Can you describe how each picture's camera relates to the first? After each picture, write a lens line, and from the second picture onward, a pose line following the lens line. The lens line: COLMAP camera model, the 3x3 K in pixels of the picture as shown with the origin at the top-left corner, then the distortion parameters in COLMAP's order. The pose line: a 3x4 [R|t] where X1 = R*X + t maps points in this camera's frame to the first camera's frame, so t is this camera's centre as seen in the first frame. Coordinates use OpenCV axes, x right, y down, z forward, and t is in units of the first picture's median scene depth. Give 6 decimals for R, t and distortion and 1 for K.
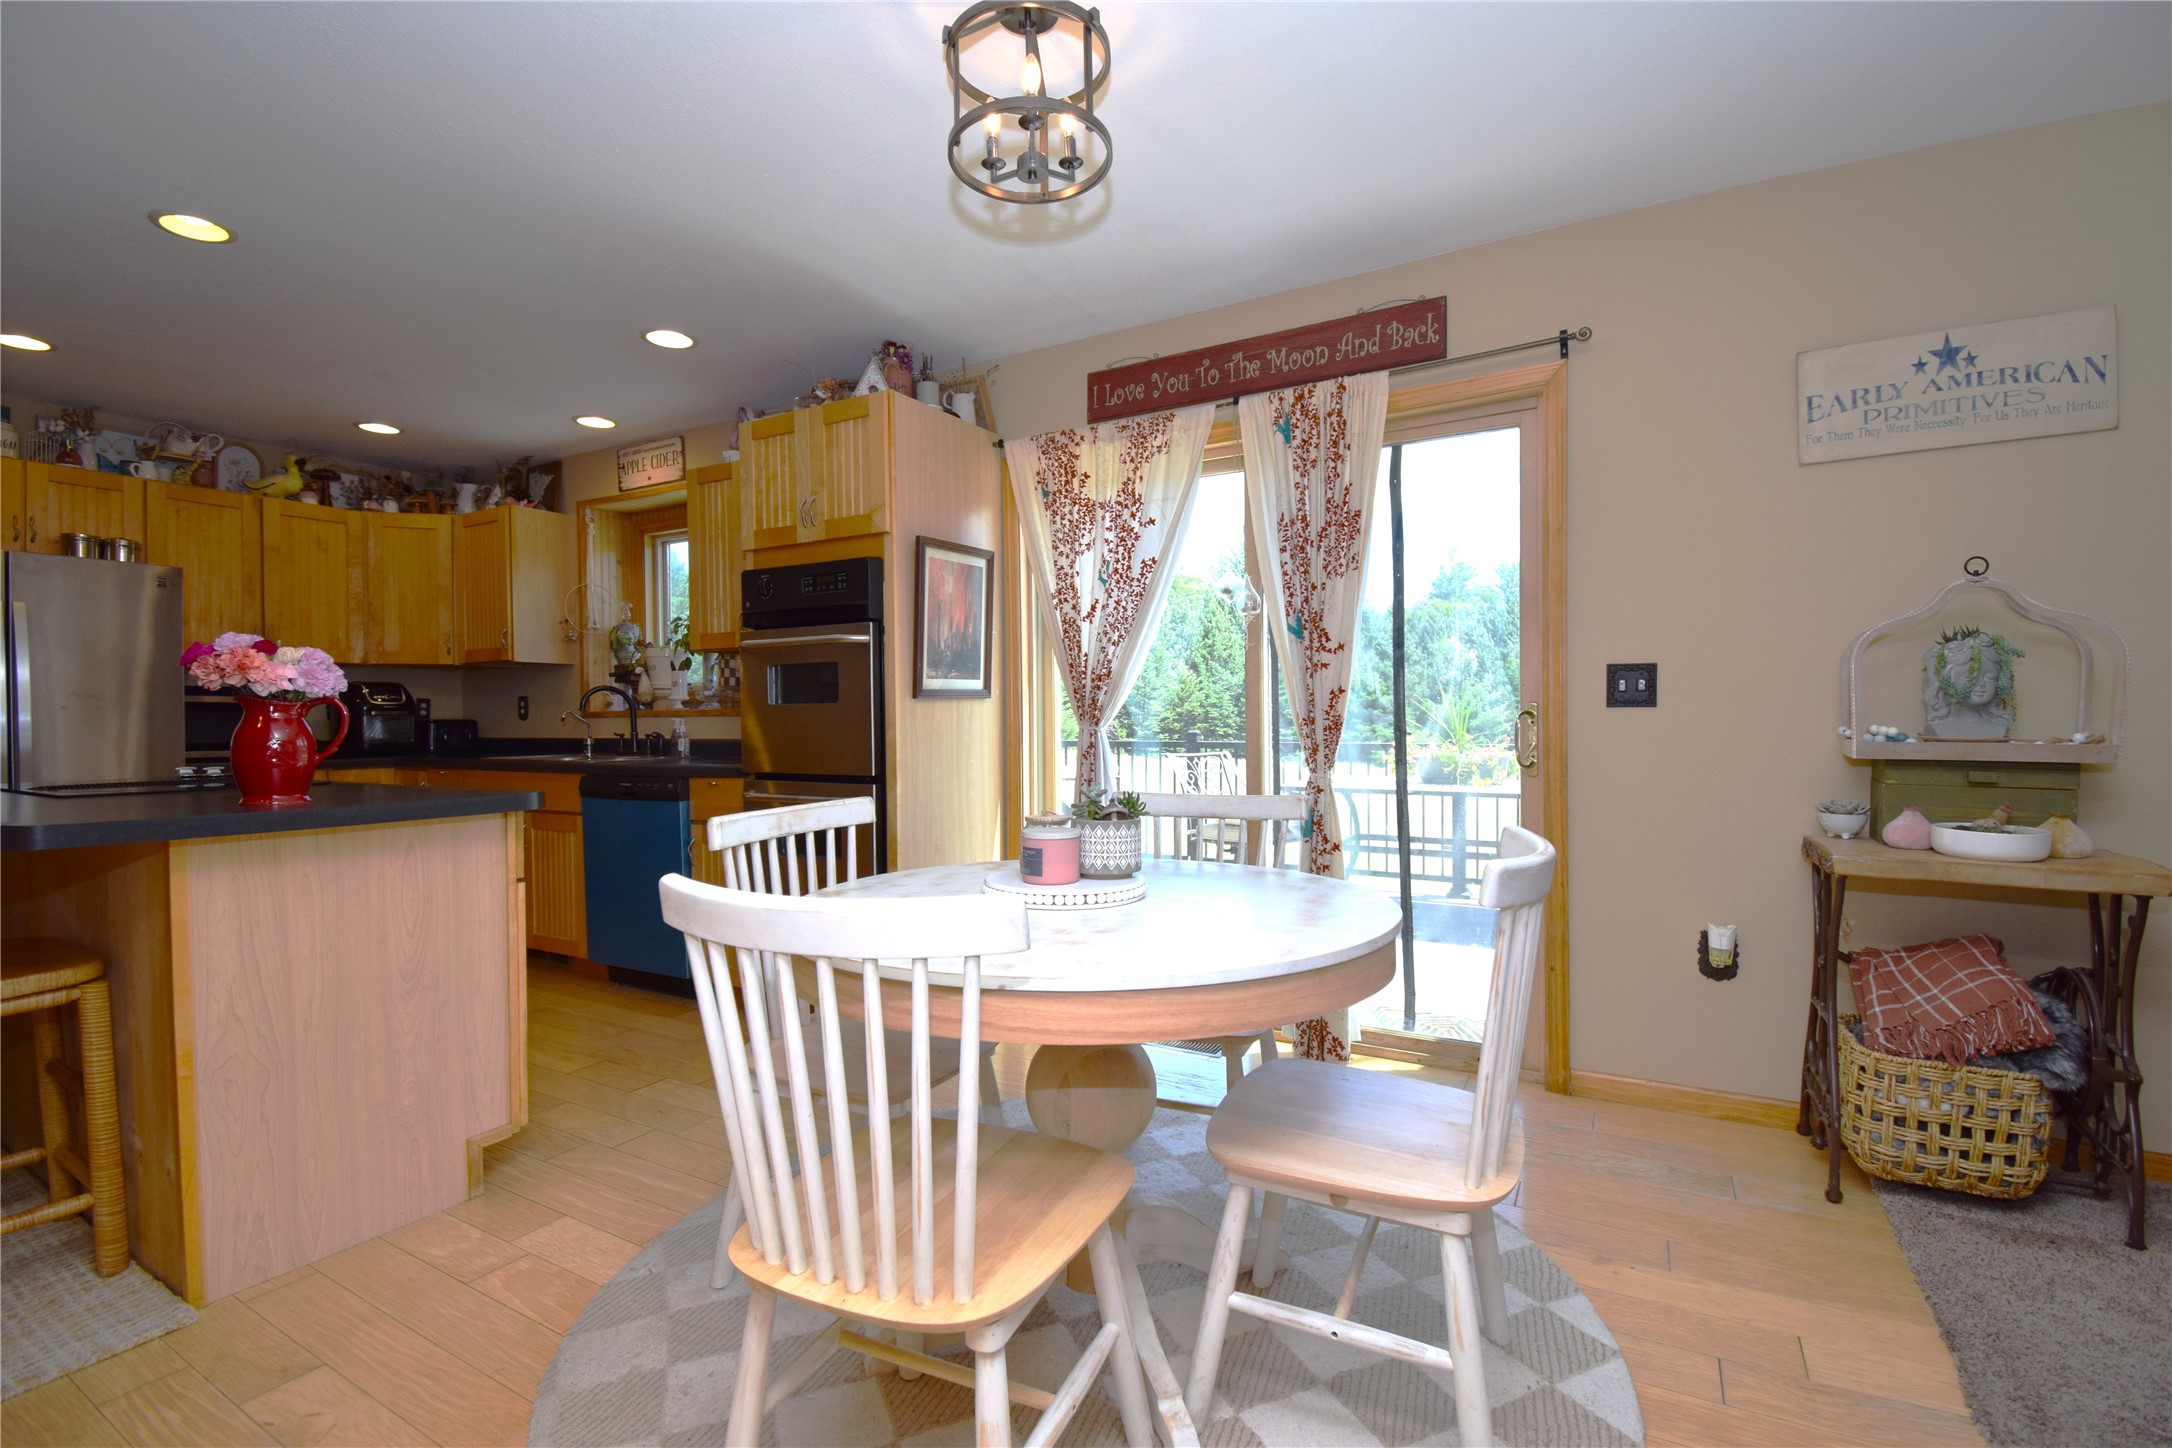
lens RADIAL K [[957.1, 0, 1090.3], [0, 957.1, 730.5], [0, 0, 1]] dist [0.021342, -0.026338]
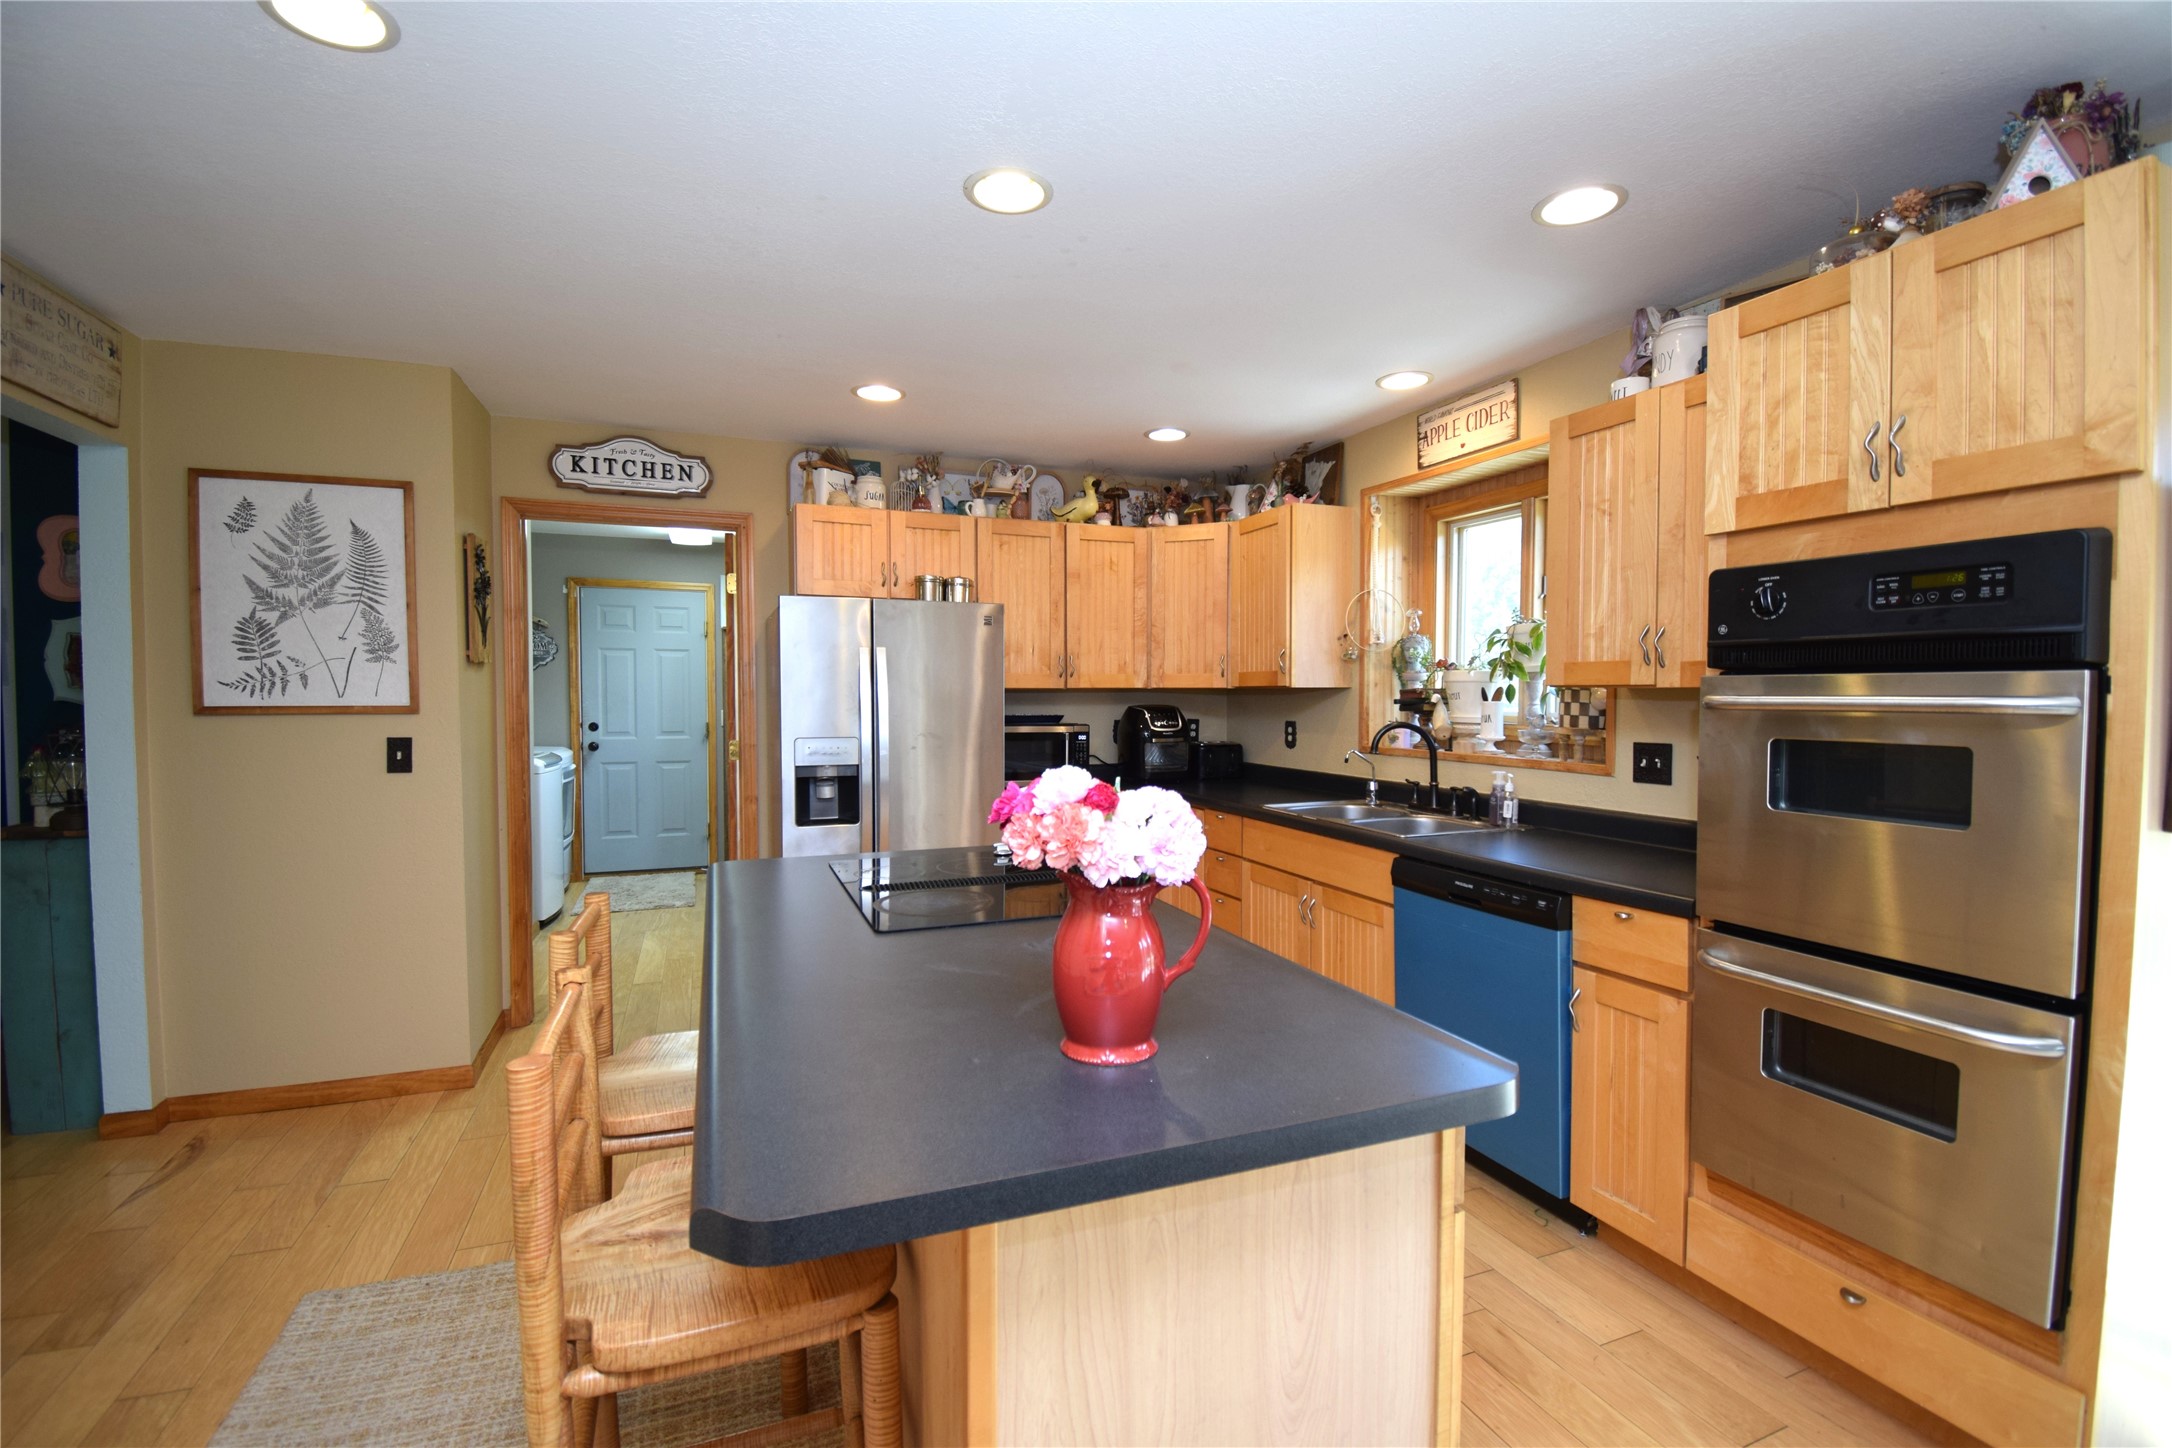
lens RADIAL K [[957.1, 0, 1090.3], [0, 957.1, 730.5], [0, 0, 1]] dist [0.021342, -0.026338]
pose [[0.781530, 0.032707, -0.623010, -0.216743], [-0.014191, 0.999298, 0.034661, -0.063232], [0.623707, -0.018248, 0.781446, 0.232620]]
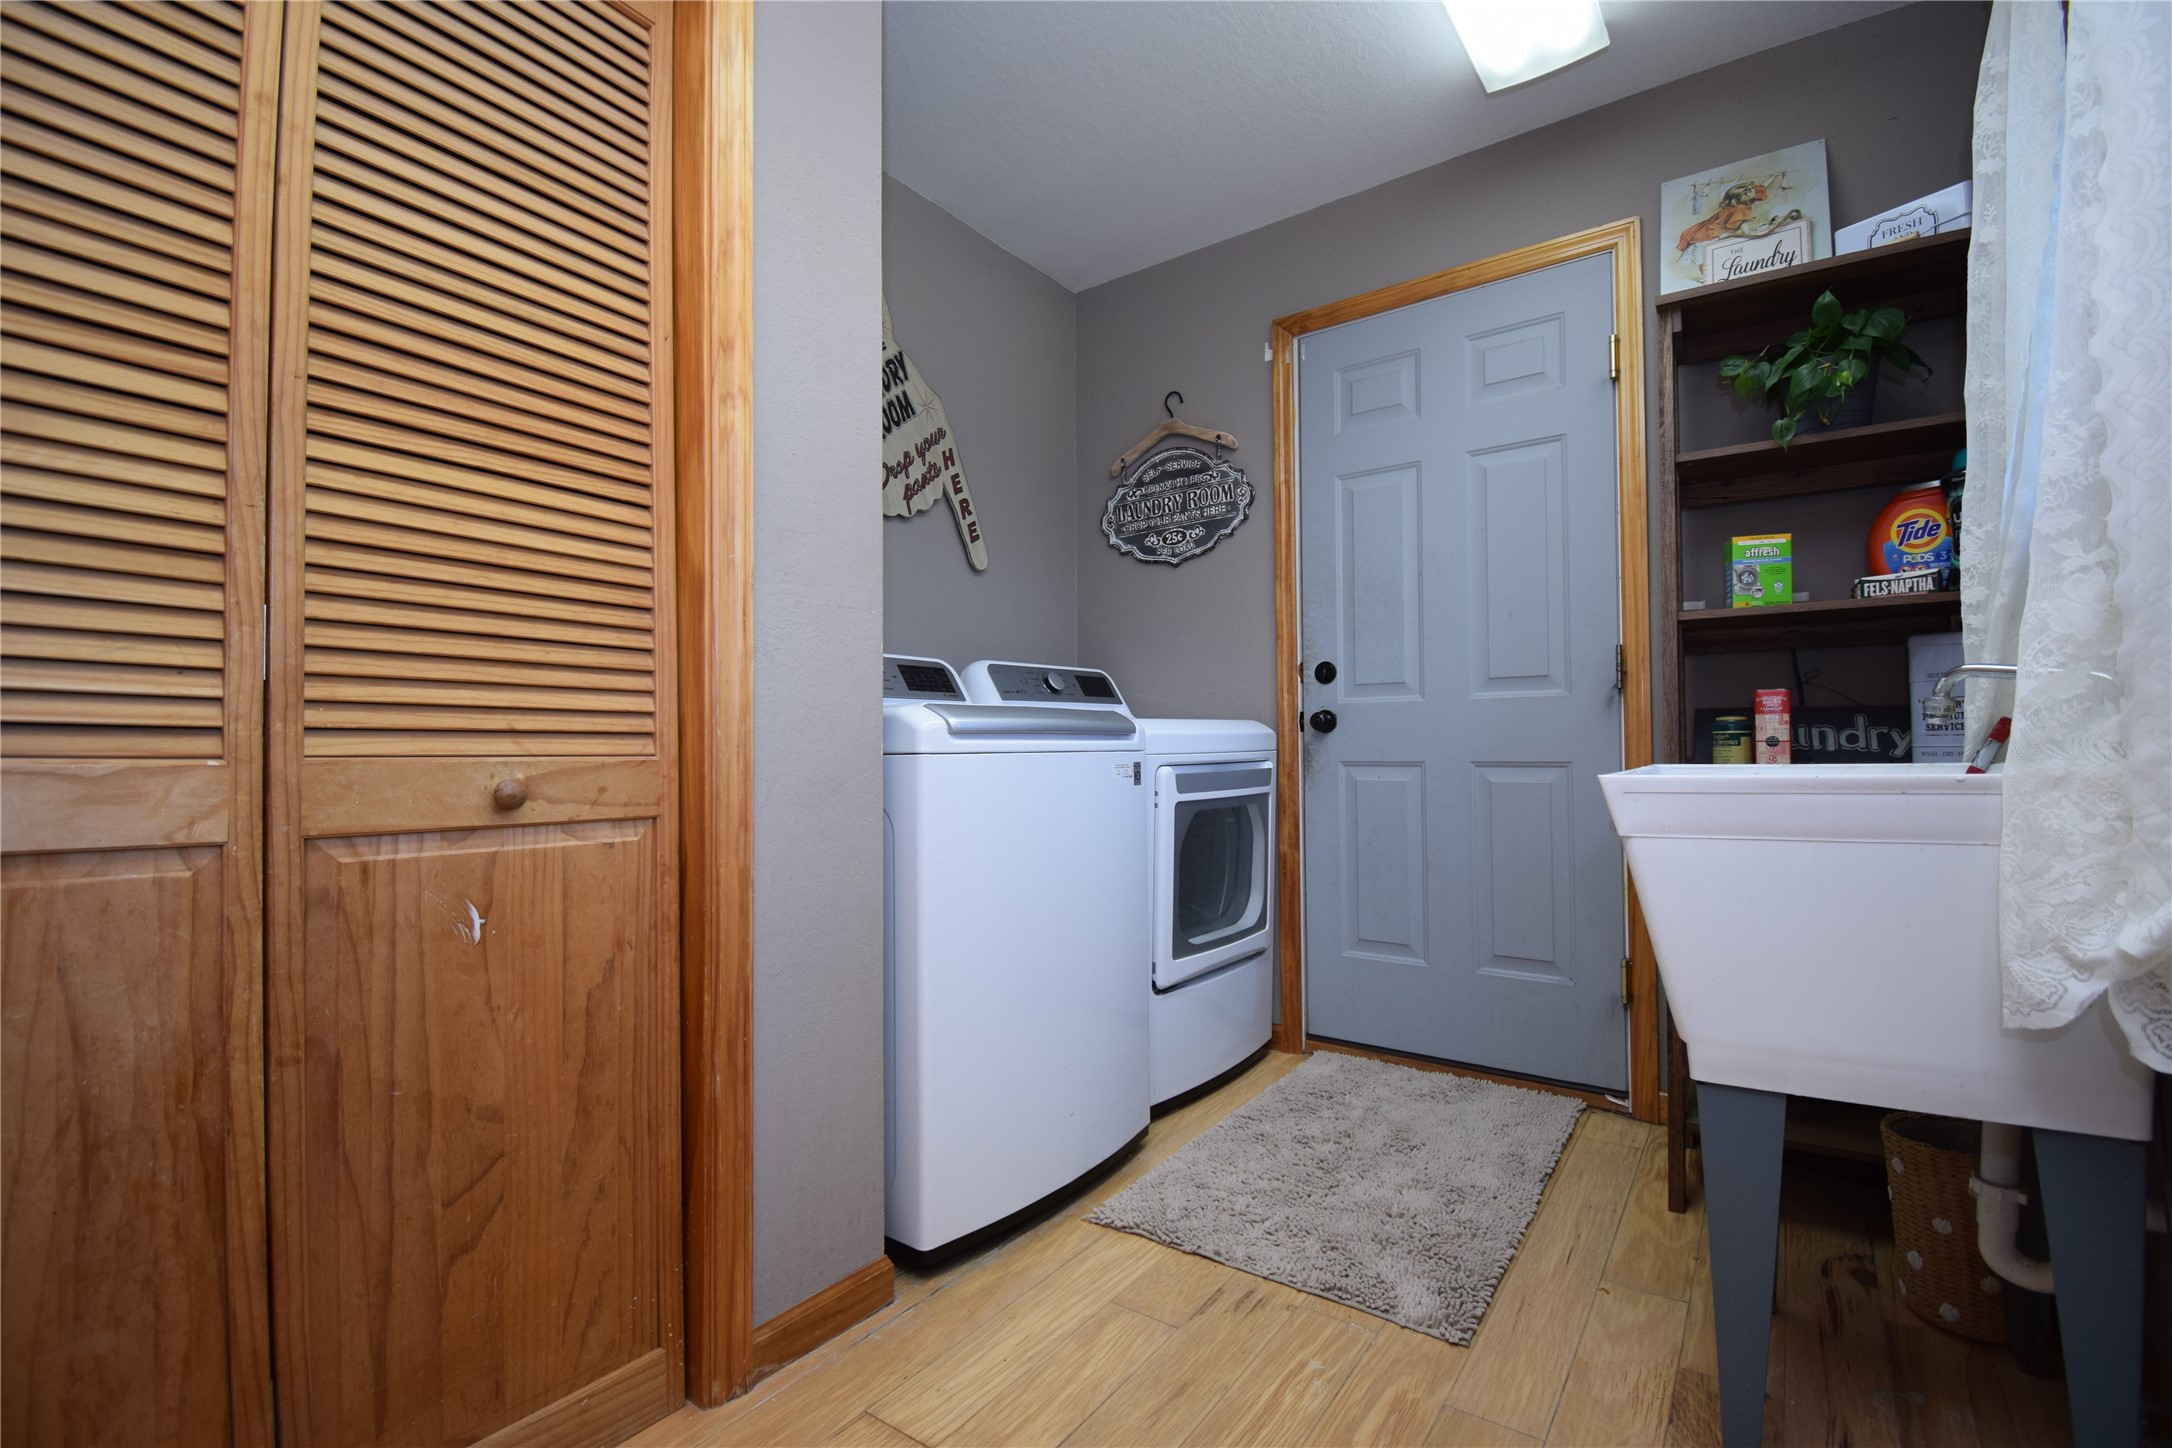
lens RADIAL K [[957.1, 0, 1090.3], [0, 957.1, 730.5], [0, 0, 1]] dist [0.021342, -0.026338]
pose [[-0.104436, -0.018140, -0.994366, -1.165428], [-0.008892, 0.999811, -0.017305, 0.045207], [0.994492, 0.007035, -0.104578, 0.852788]]
